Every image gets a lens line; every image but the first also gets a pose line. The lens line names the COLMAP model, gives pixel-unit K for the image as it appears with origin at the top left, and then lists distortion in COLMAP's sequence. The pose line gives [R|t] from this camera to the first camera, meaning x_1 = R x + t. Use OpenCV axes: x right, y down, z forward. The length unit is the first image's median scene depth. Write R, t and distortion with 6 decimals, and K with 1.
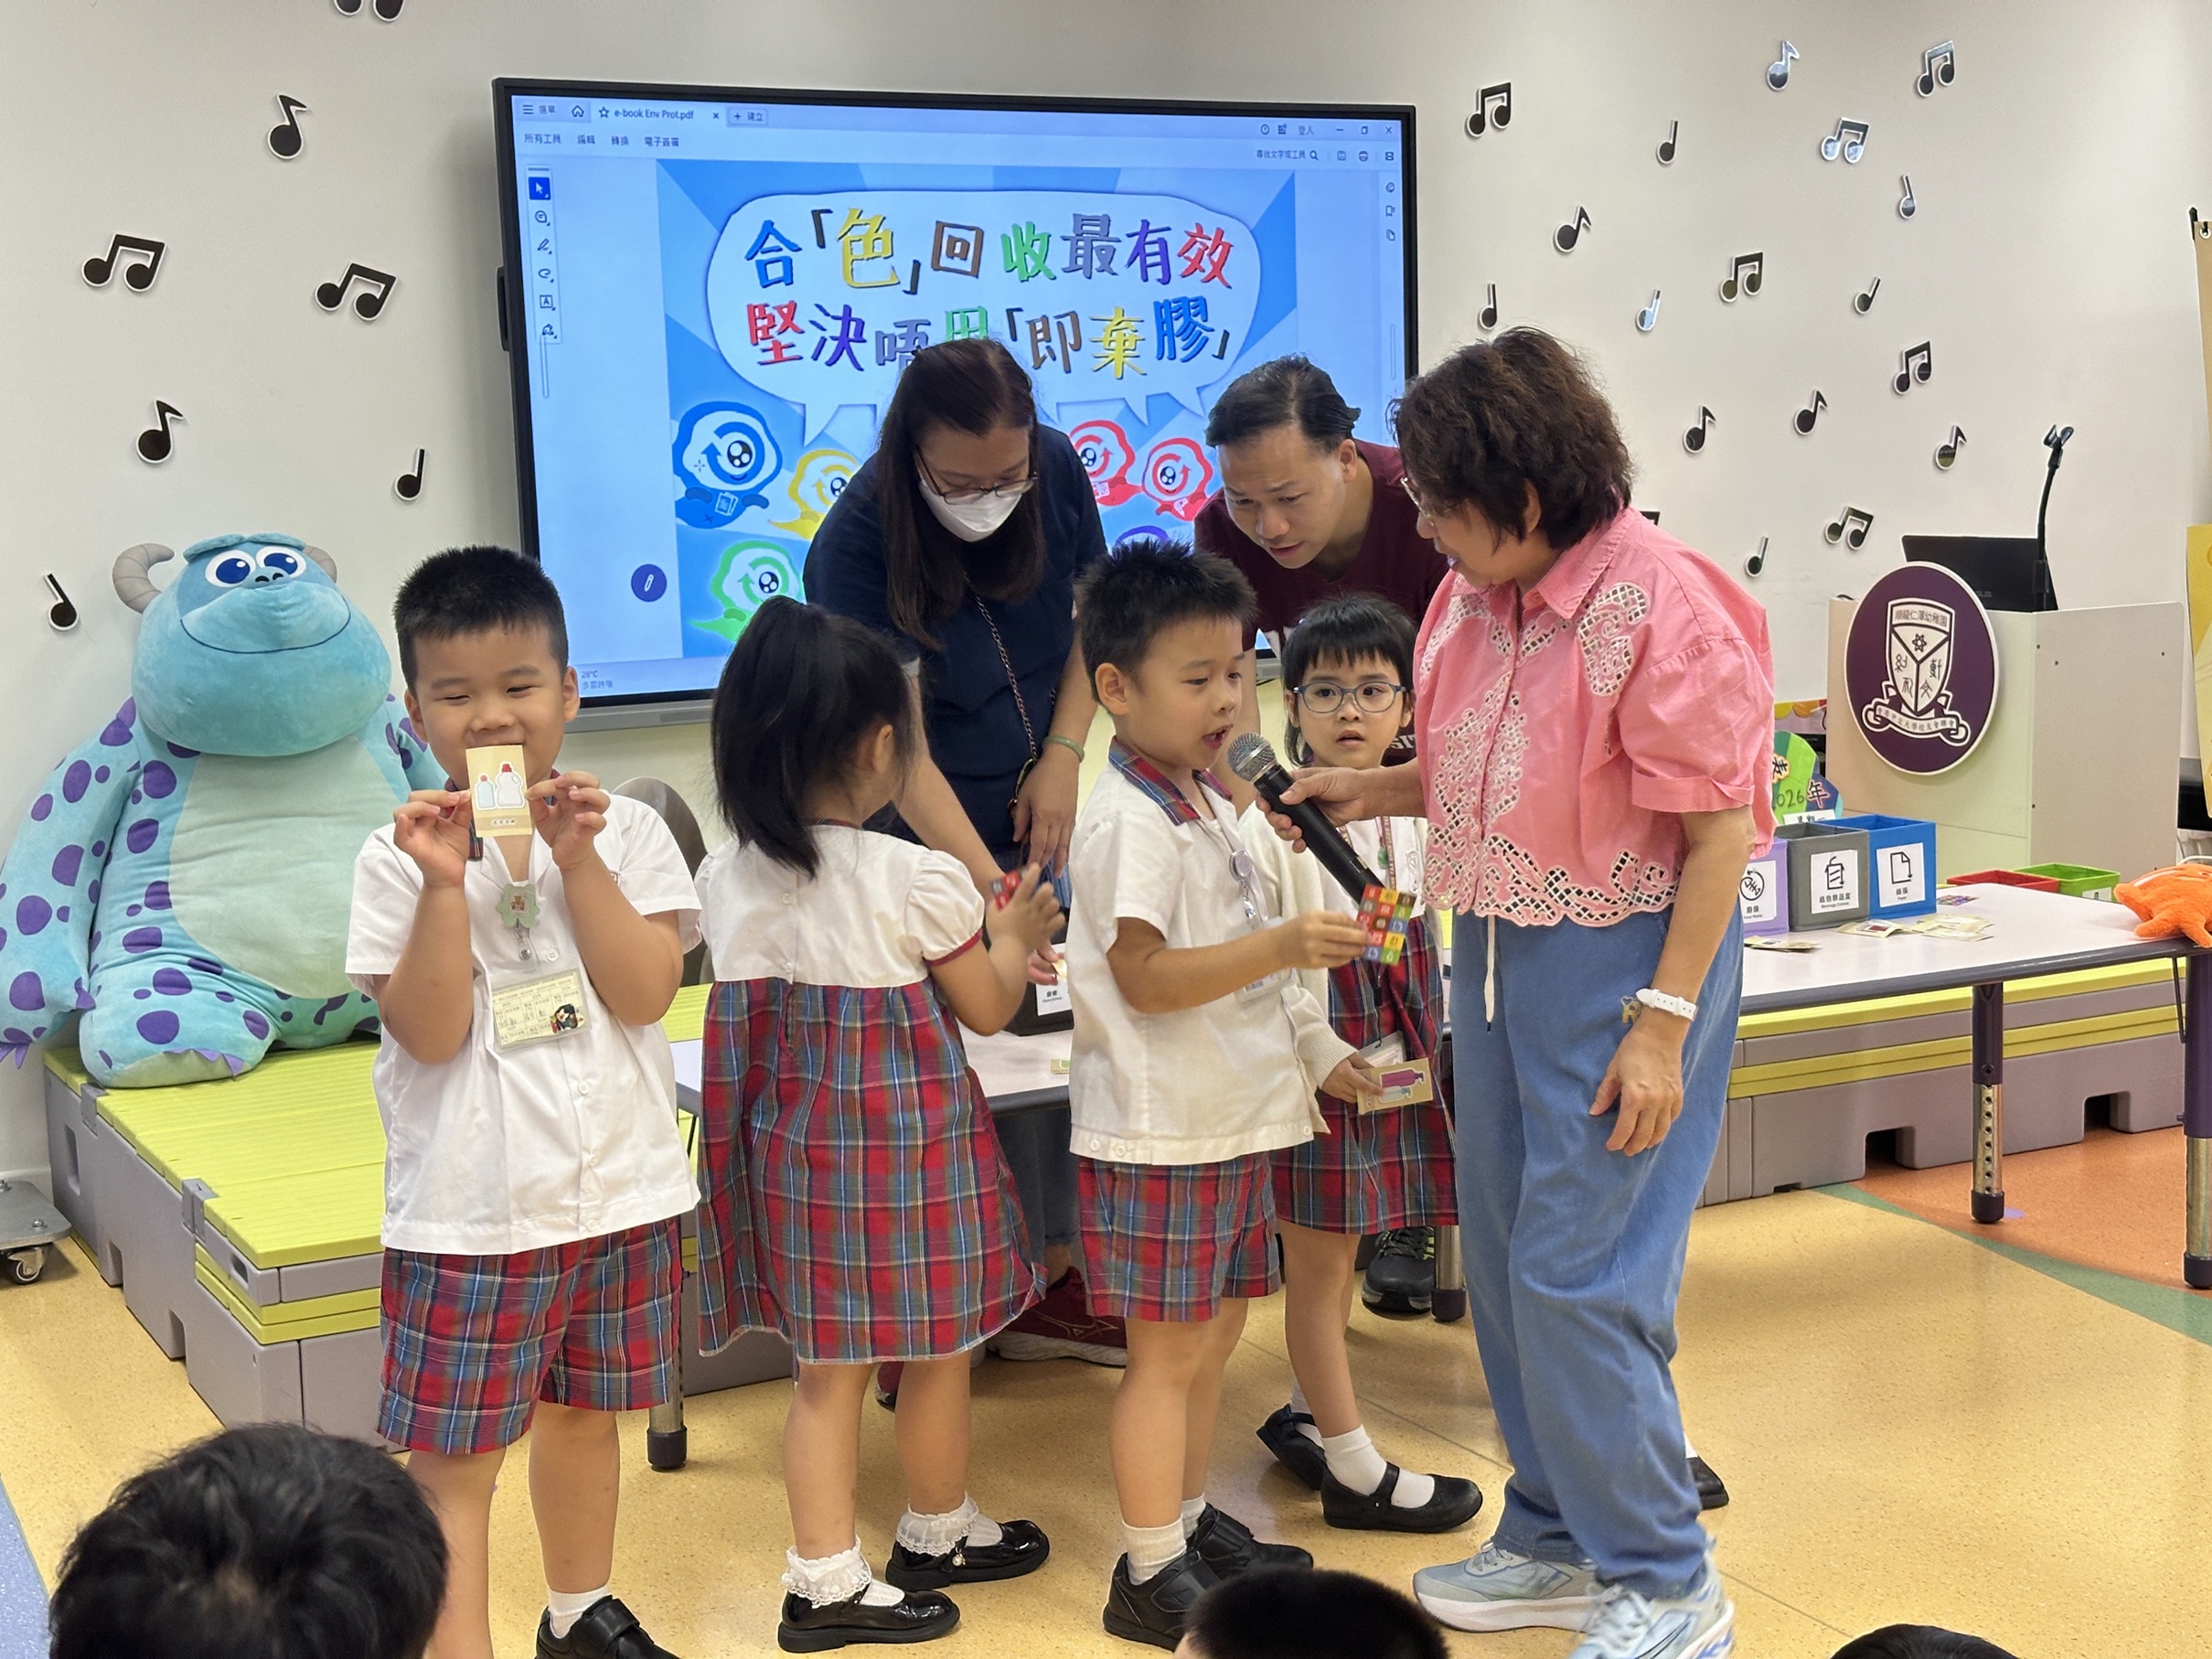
lens RADIAL K [[3091.1, 0, 1091.2], [0, 3091.1, 827.7], [0, 0, 1]] dist [0.045667, 0.000000]
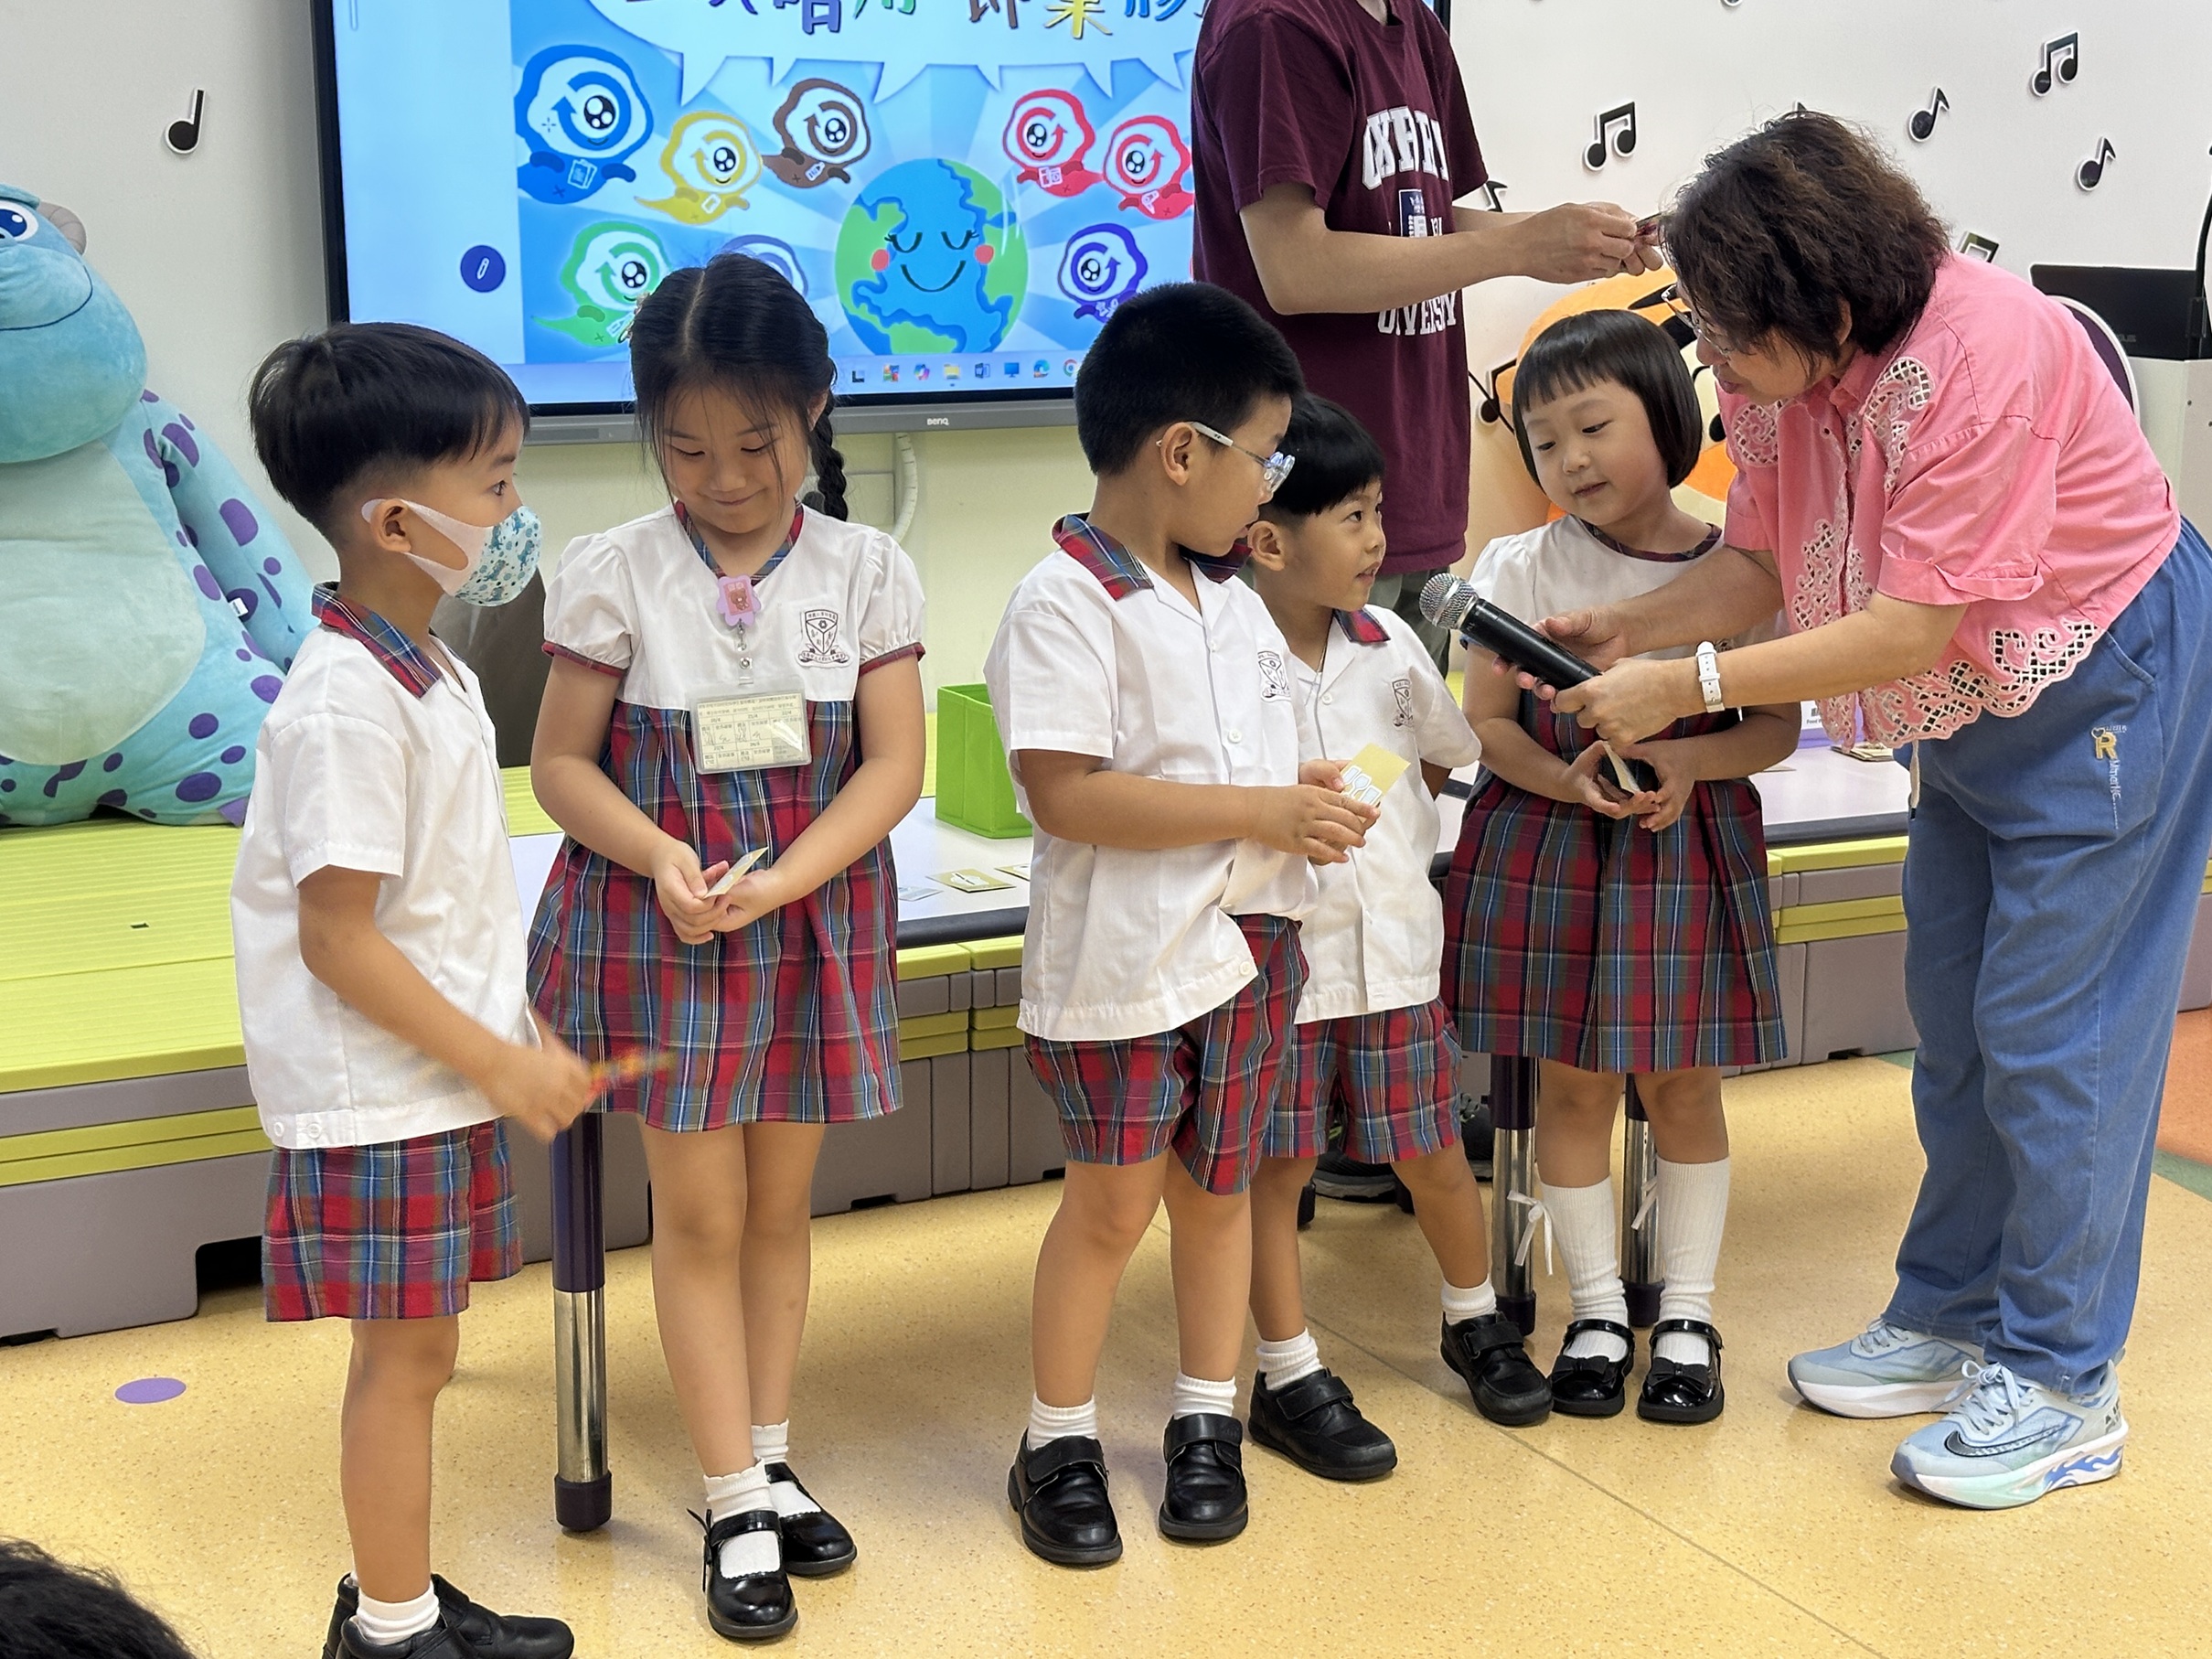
lens RADIAL K [[3351.9, 0, 1097.1], [0, 3351.9, 848.4], [0, 0, 1]] dist [0.046575, 0.000000]
pose [[0.999412, 0.032791, -0.009979, 0.032176], [-0.032002, 0.996963, 0.071003, 0.004885], [0.012277, -0.070642, 0.997426, 0.109378]]
